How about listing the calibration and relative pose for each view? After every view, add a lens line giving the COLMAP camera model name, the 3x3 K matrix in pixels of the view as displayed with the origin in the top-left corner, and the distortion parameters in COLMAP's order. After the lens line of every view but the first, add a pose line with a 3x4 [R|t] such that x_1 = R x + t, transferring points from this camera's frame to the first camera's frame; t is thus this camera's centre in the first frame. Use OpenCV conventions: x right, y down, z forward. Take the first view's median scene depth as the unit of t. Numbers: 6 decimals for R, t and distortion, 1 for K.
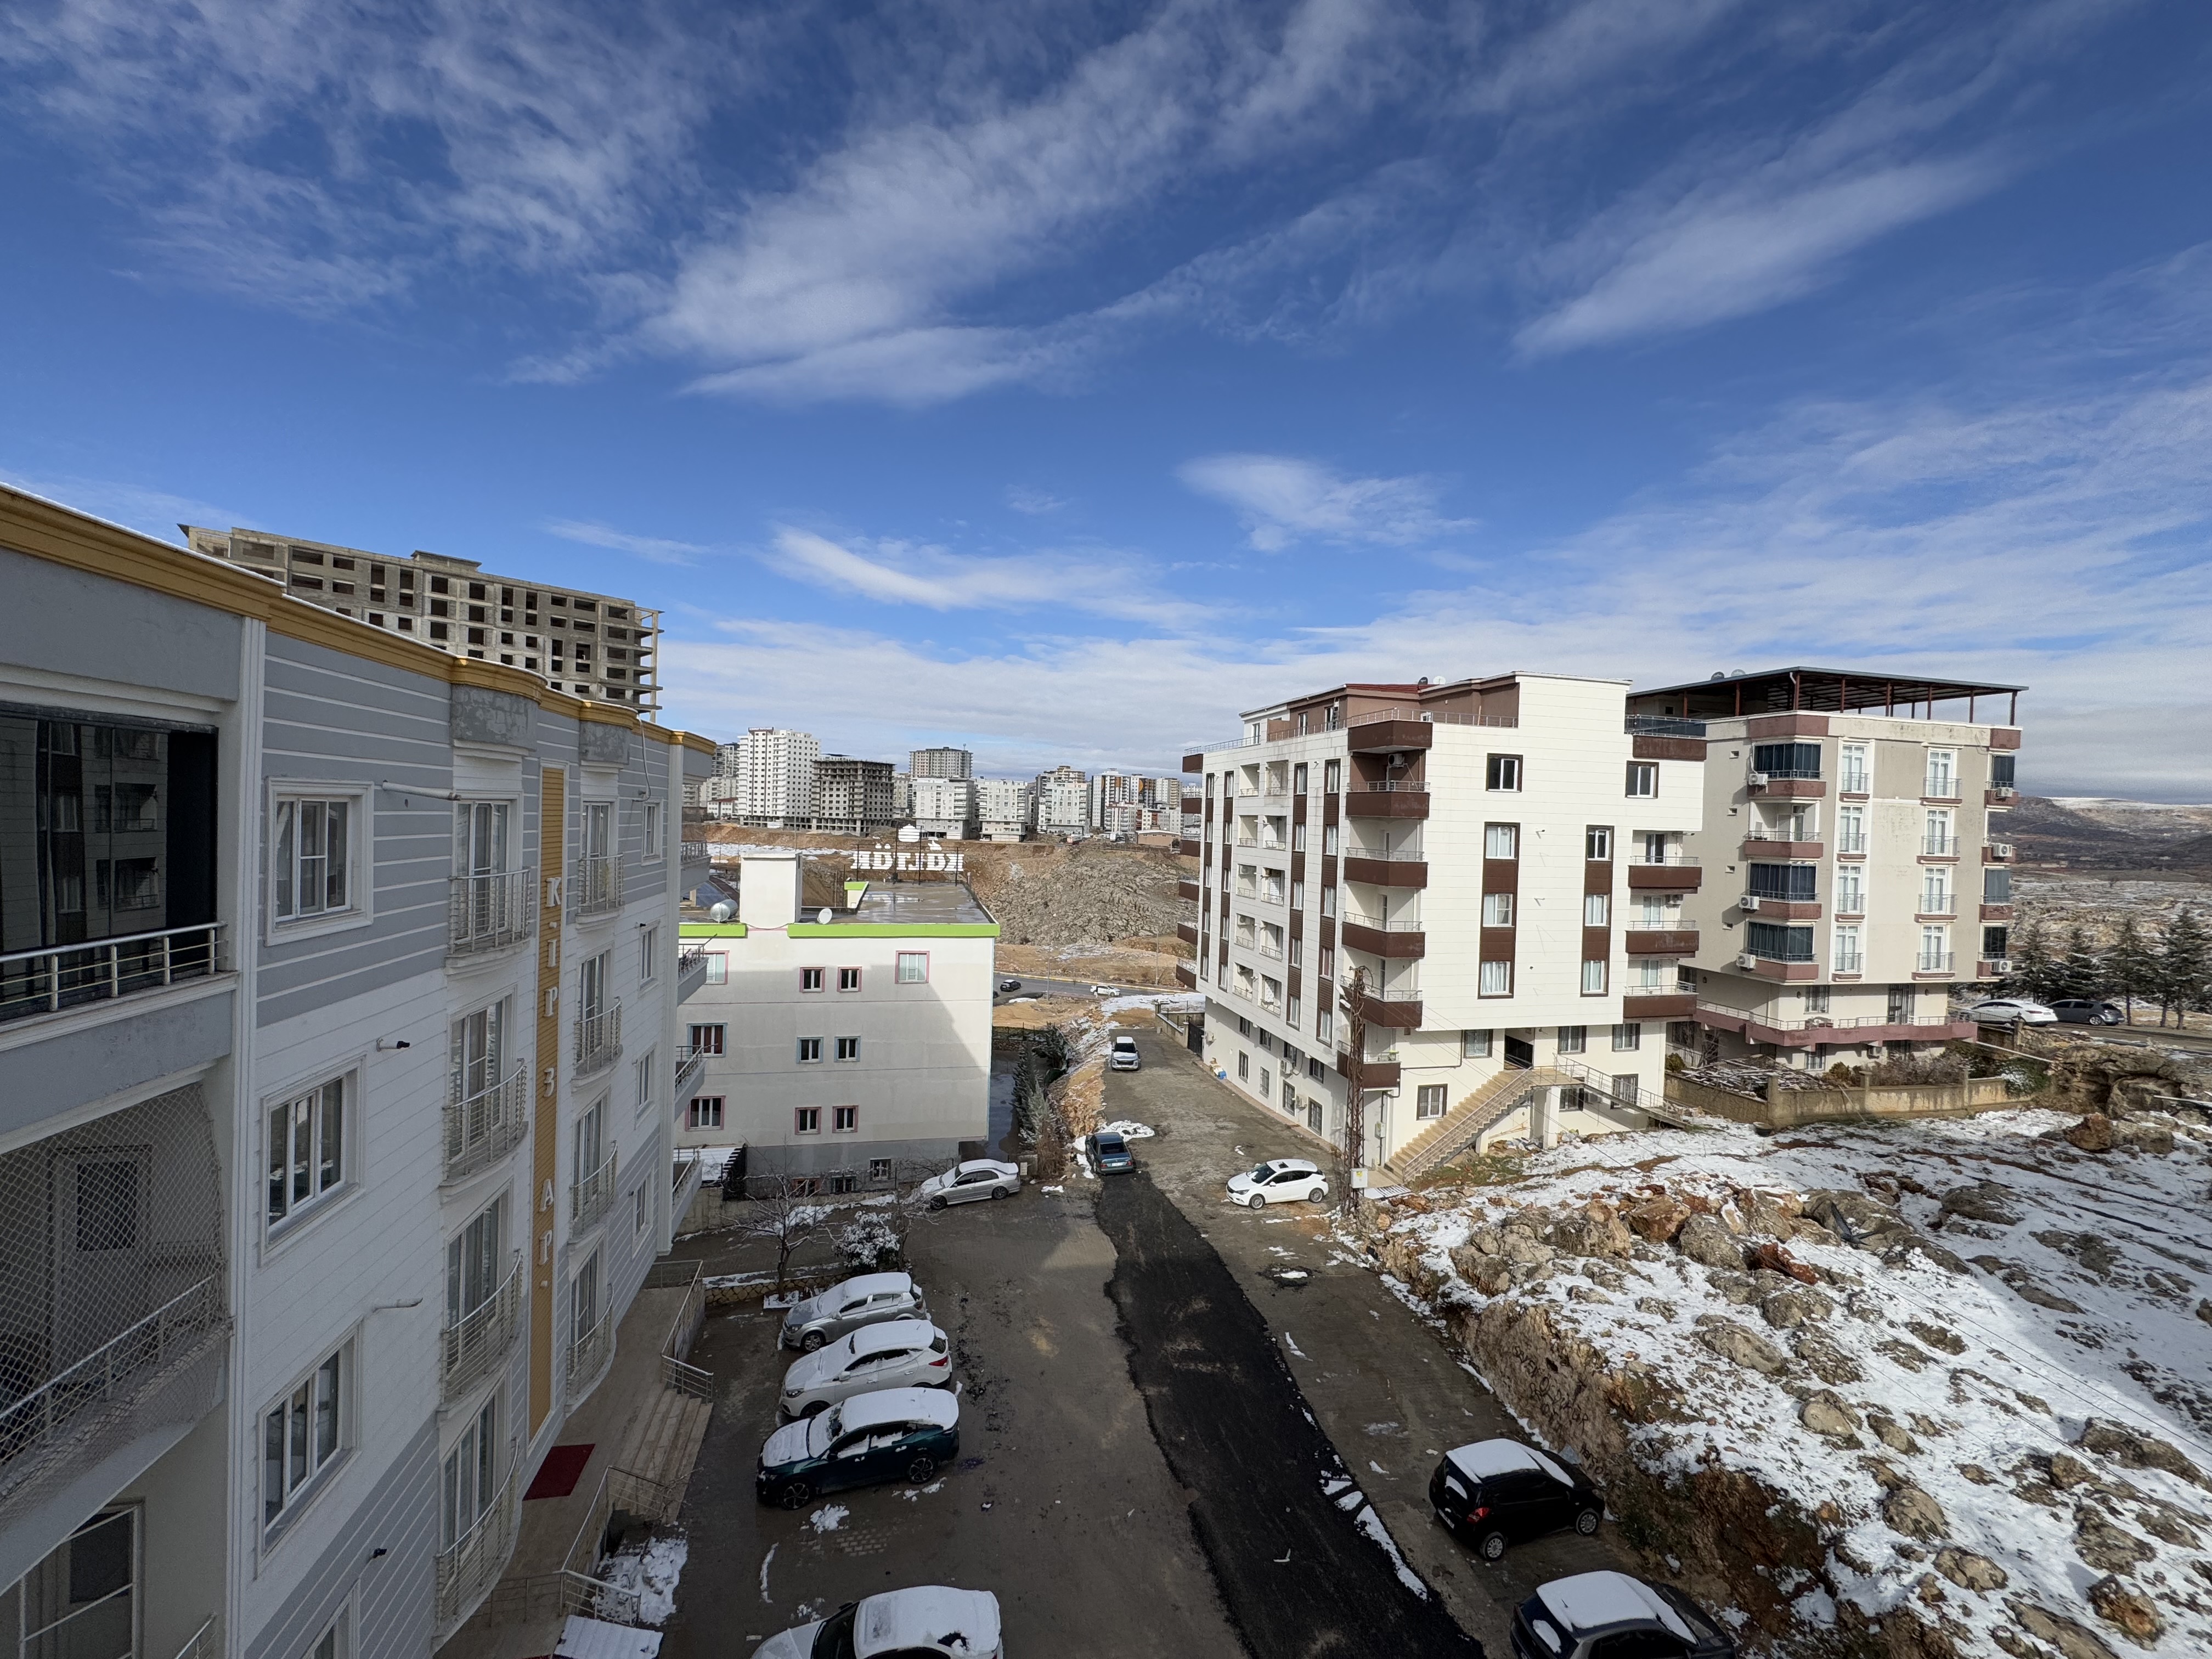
lens RADIAL K [[879.2, 0, 1104.8], [0, 879.2, 827.2], [0, 0, 1]] dist [-0.004053, 0.000664]
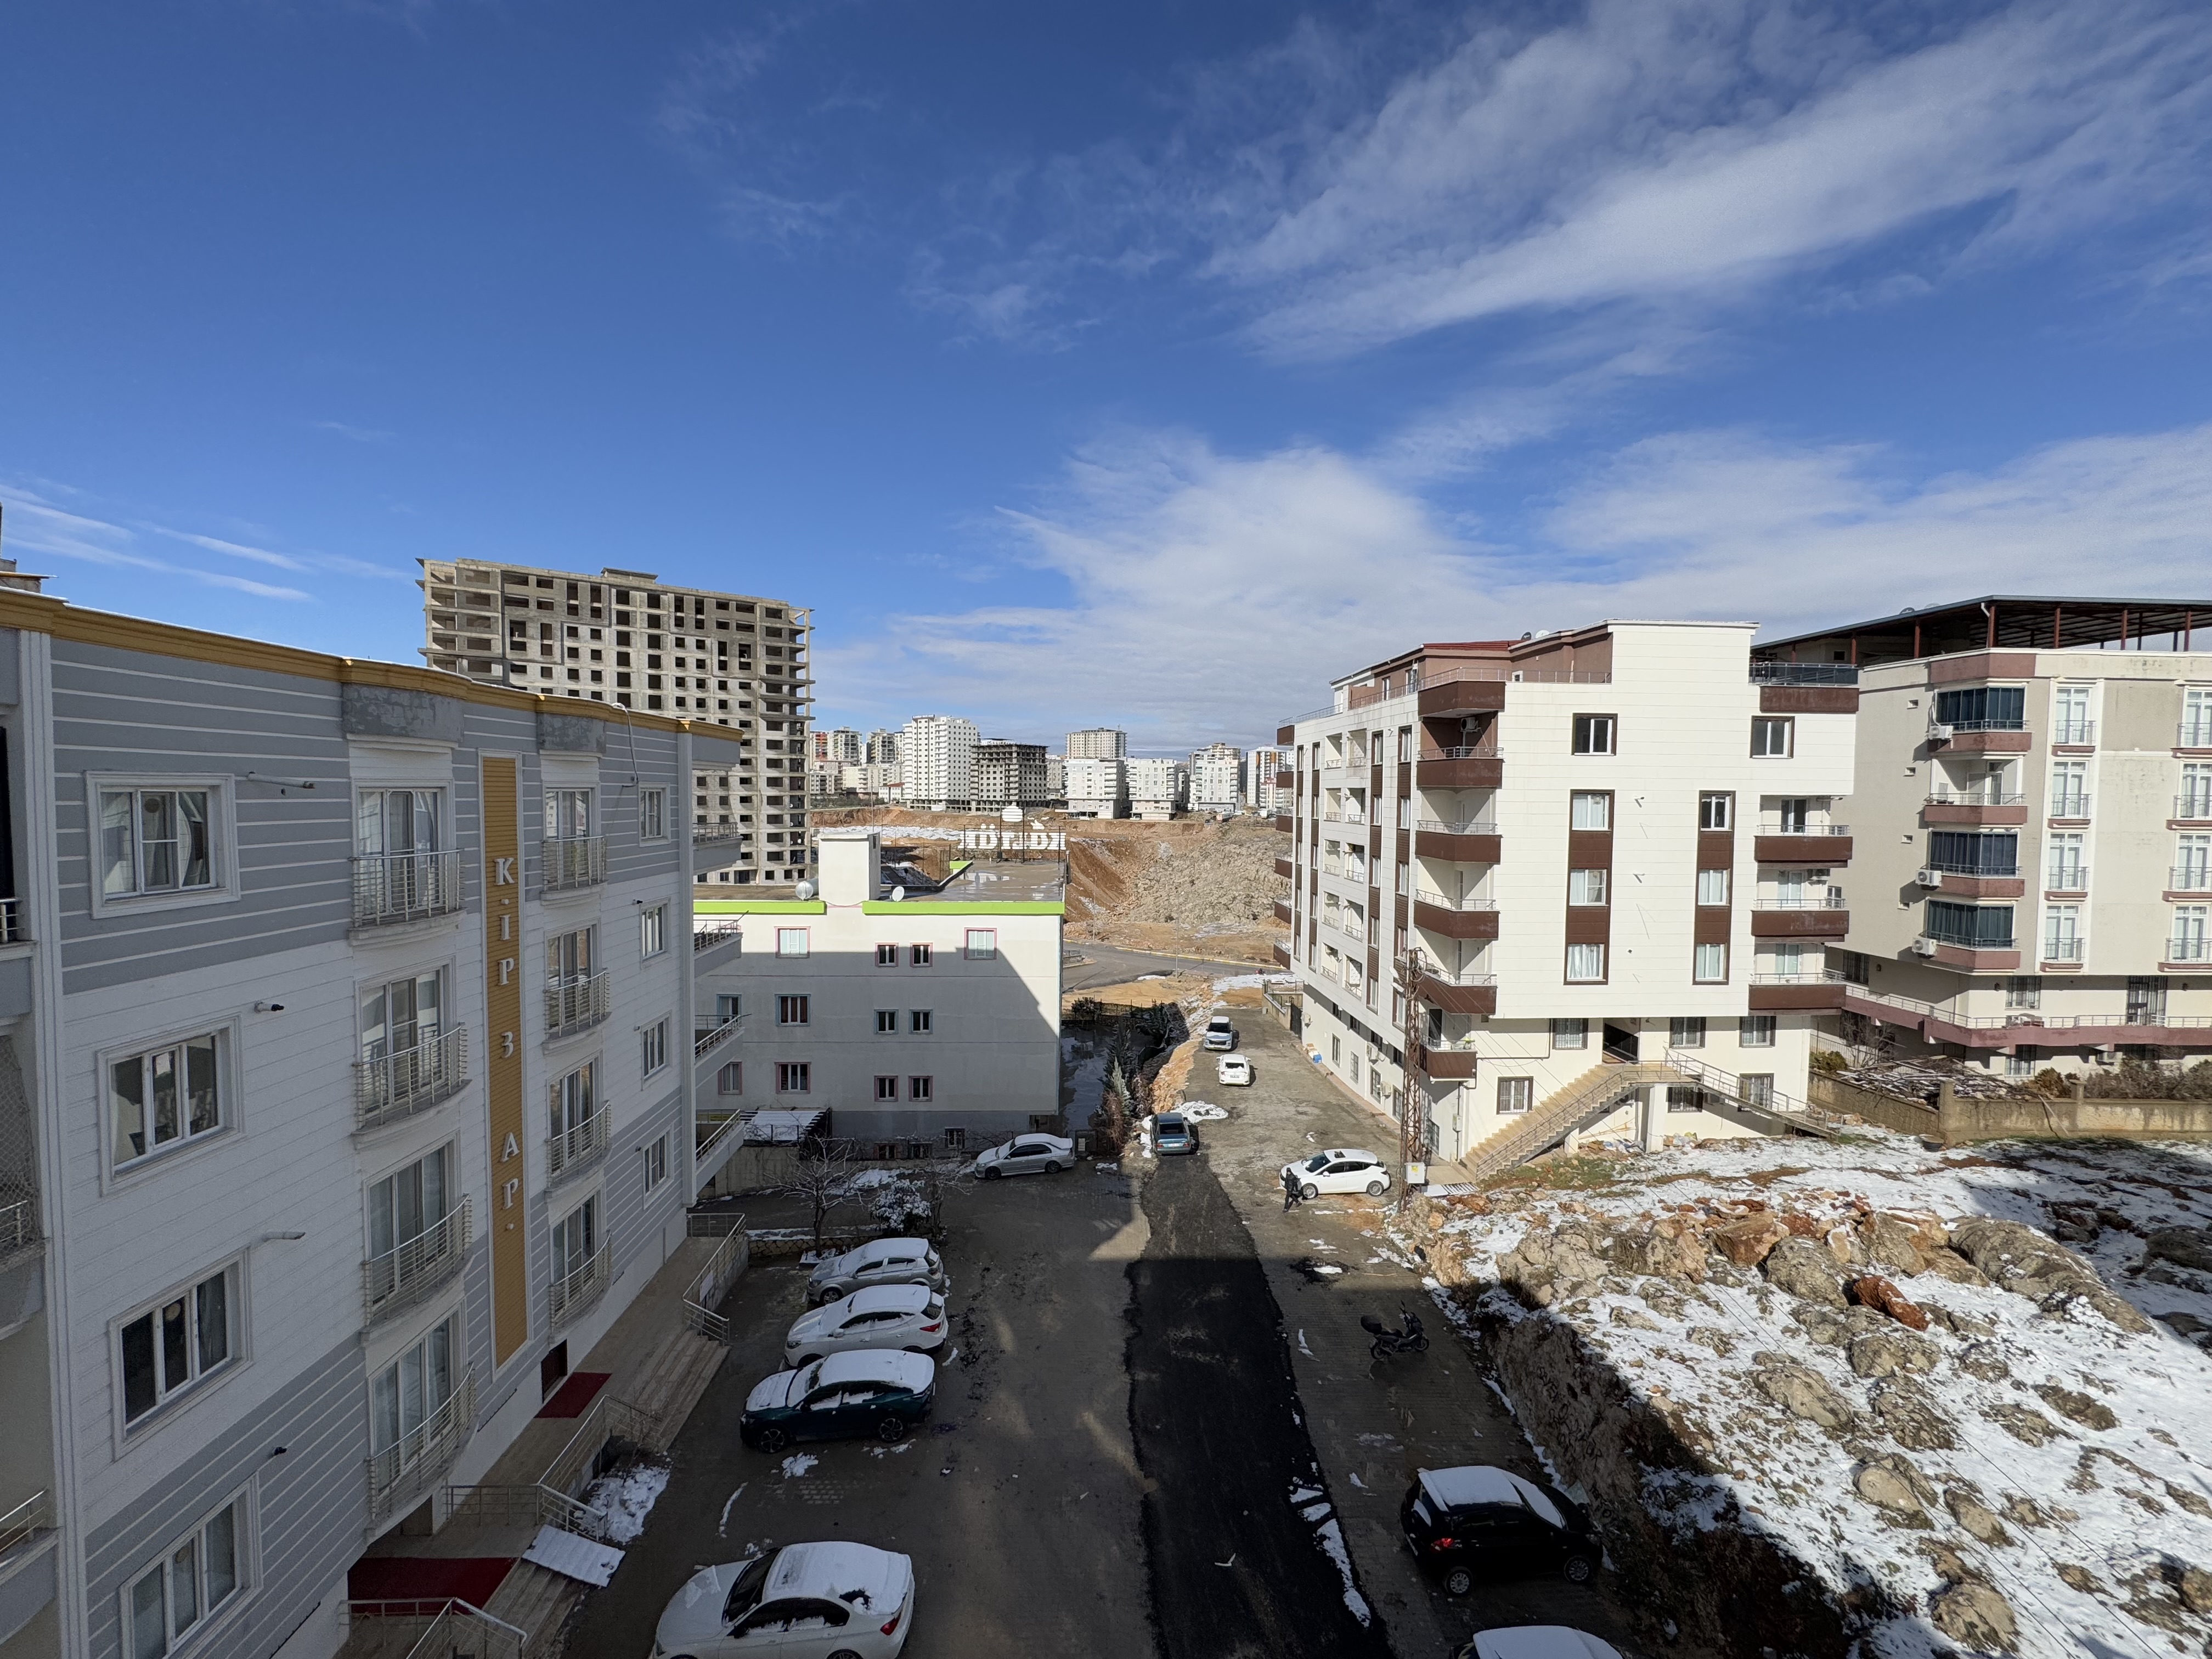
lens RADIAL K [[879.2, 0, 1104.8], [0, 879.2, 827.2], [0, 0, 1]] dist [-0.004053, 0.000664]
pose [[0.983413, -0.013829, -0.180850, 0.124204], [0.018289, 0.999568, 0.023016, 0.003088], [0.180454, -0.025942, 0.983241, 0.026468]]
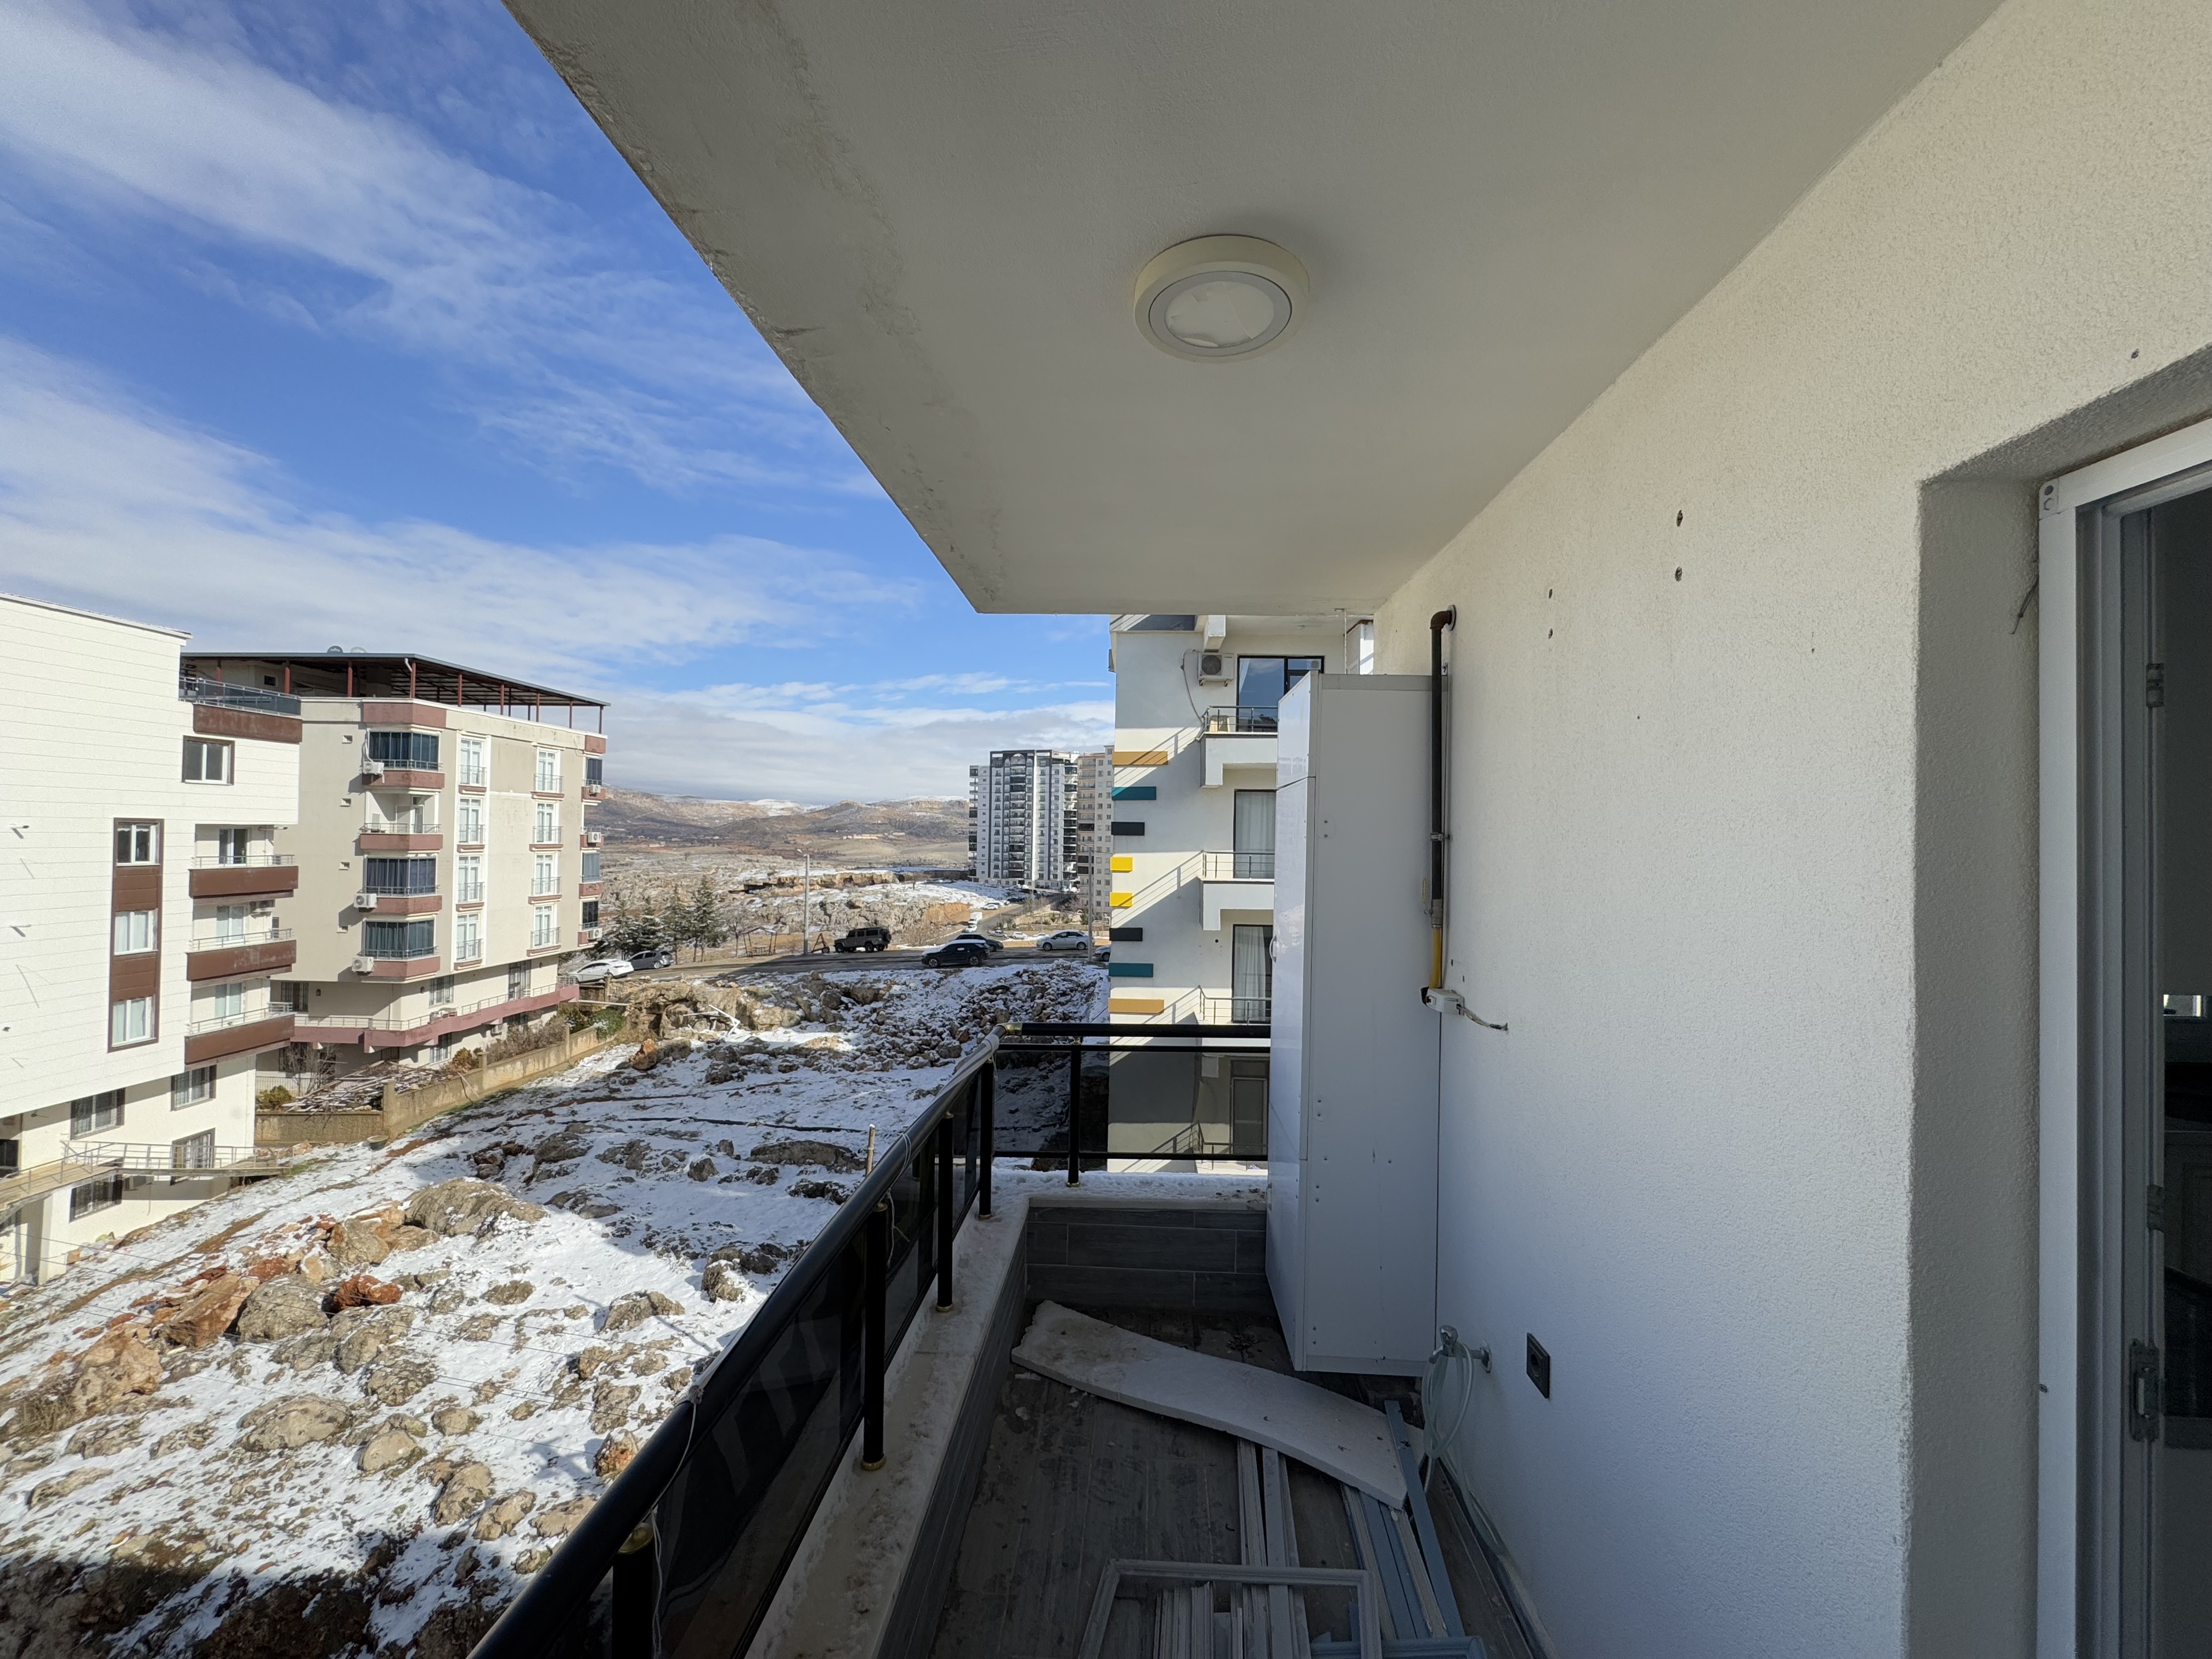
lens RADIAL K [[880.2, 0, 1101.9], [0, 880.2, 828.0], [0, 0, 1]] dist [-0.002352, 0.000114]
pose [[0.273327, -0.015675, 0.961794, 0.069033], [0.003628, 0.999877, 0.015264, -0.002579], [-0.961914, -0.000682, 0.273350, 0.001315]]
